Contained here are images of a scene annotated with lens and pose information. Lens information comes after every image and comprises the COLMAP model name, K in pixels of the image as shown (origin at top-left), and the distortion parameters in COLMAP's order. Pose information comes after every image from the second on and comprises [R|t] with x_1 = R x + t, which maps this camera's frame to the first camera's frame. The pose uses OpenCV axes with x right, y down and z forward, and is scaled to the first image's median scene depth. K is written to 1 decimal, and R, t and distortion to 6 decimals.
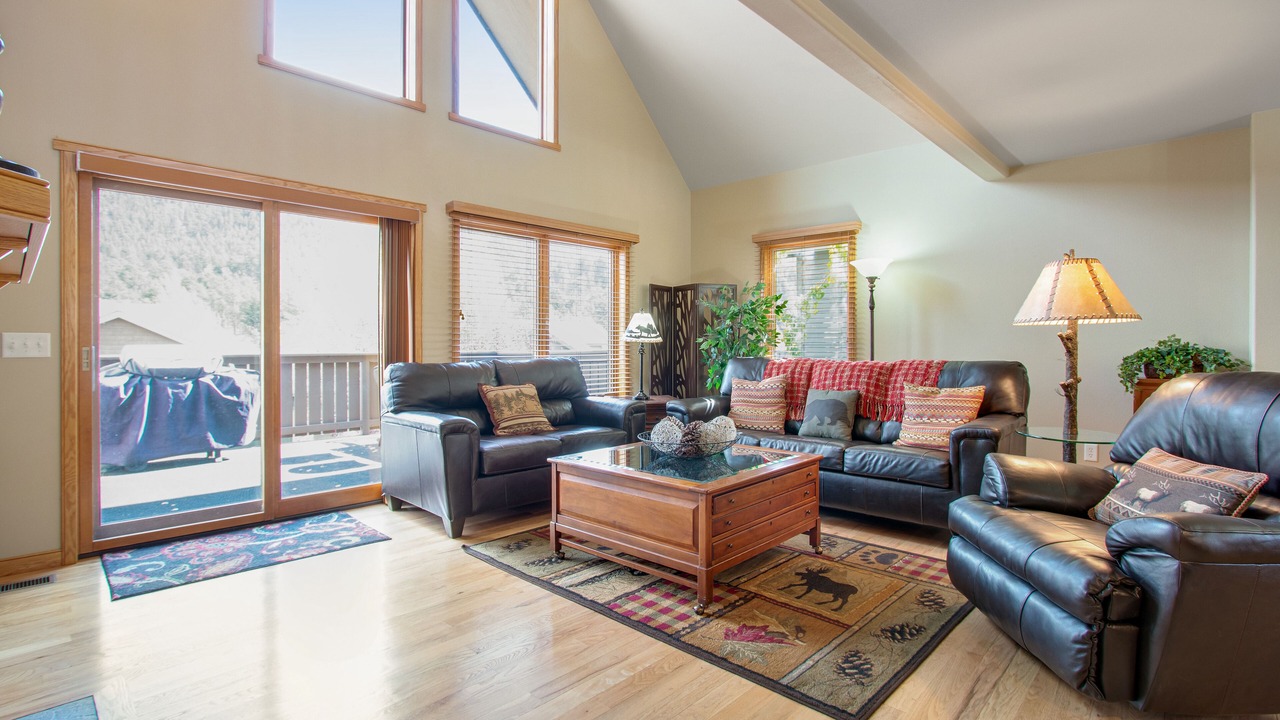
lens RADIAL K [[600.5, 0, 645.4], [0, 600.5, 353.0], [0, 0, 1]] dist [-0.020635, 0.004904]
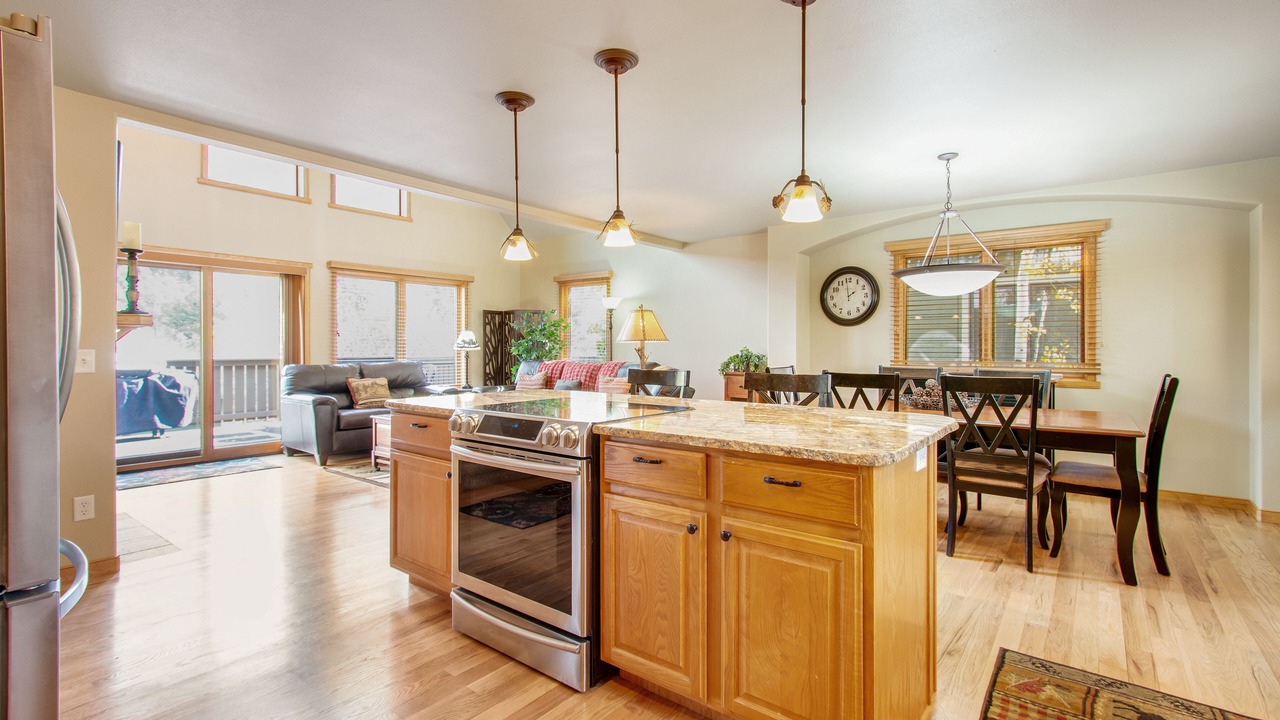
lens RADIAL K [[600.5, 0, 662.6], [0, 600.5, 350.2], [0, 0, 1]] dist [-0.020635, 0.004904]
pose [[0.994465, -0.002503, 0.105036, 0.344748], [0.003428, 0.999957, -0.008627, -0.003643], [-0.105010, 0.008939, 0.994431, -0.586638]]
